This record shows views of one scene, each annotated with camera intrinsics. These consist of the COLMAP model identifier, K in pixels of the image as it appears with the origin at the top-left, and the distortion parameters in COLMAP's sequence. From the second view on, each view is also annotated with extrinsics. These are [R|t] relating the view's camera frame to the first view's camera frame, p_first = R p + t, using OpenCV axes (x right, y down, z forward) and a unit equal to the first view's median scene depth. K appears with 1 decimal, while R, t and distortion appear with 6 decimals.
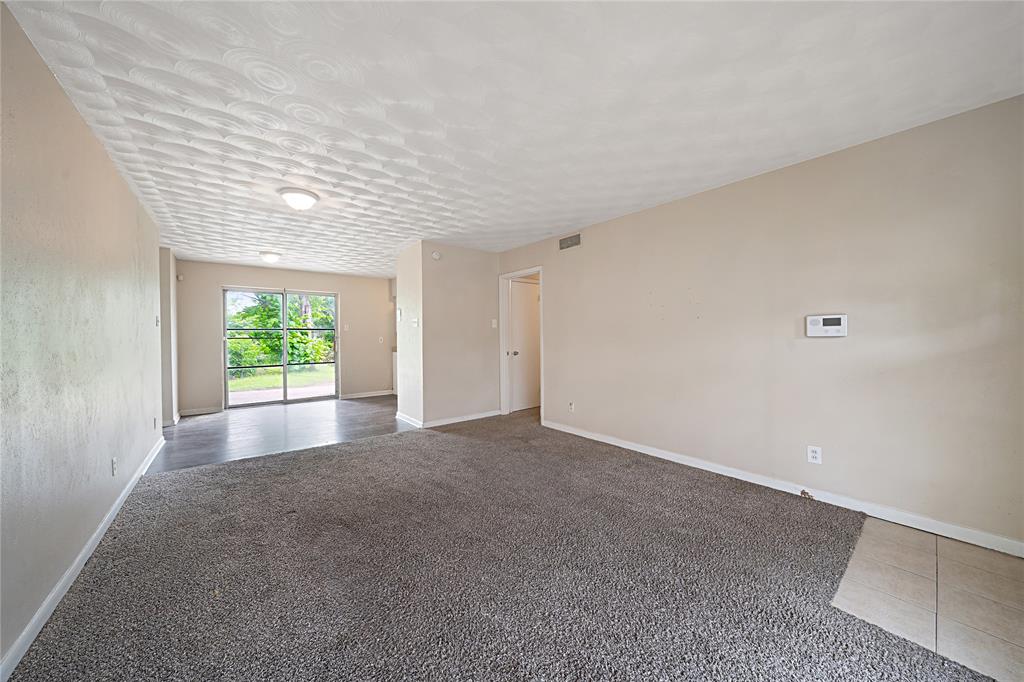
lens RADIAL K [[357.4, 0, 512.1], [0, 357.4, 338.6], [0, 0, 1]] dist [-0.007157, 0.000112]
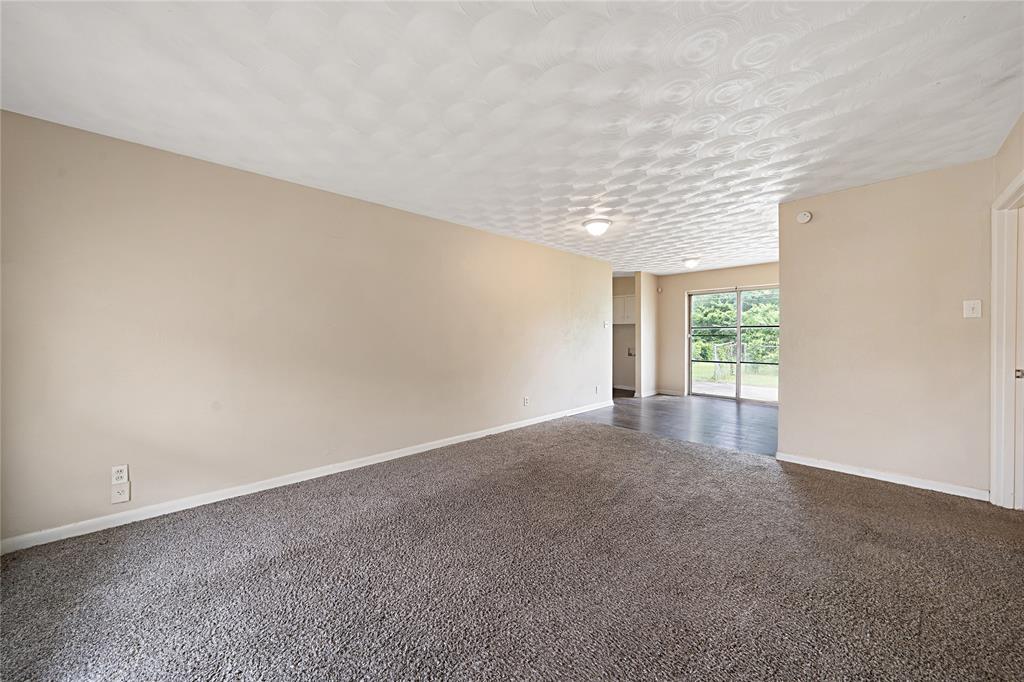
lens RADIAL K [[357.4, 0, 511.9], [0, 357.4, 338.0], [0, 0, 1]] dist [-0.007157, 0.000112]
pose [[0.100396, 0.013100, -0.994861, 0.470112], [-0.007470, 0.999895, 0.012413, -0.004780], [0.994919, 0.006186, 0.100483, 0.424114]]
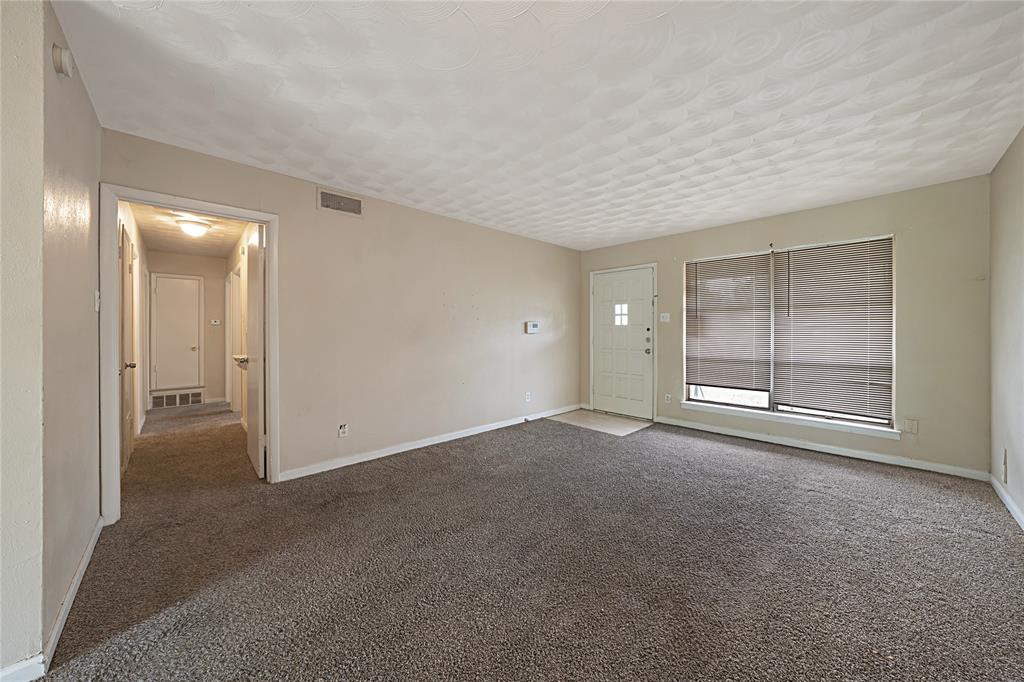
lens RADIAL K [[357.4, 0, 510.6], [0, 357.4, 334.2], [0, 0, 1]] dist [-0.007157, 0.000112]
pose [[-0.068766, 0.001340, 0.997632, -0.600651], [0.010094, 0.999949, -0.000647, -0.000420], [-0.997582, 0.010026, -0.068776, 0.727257]]
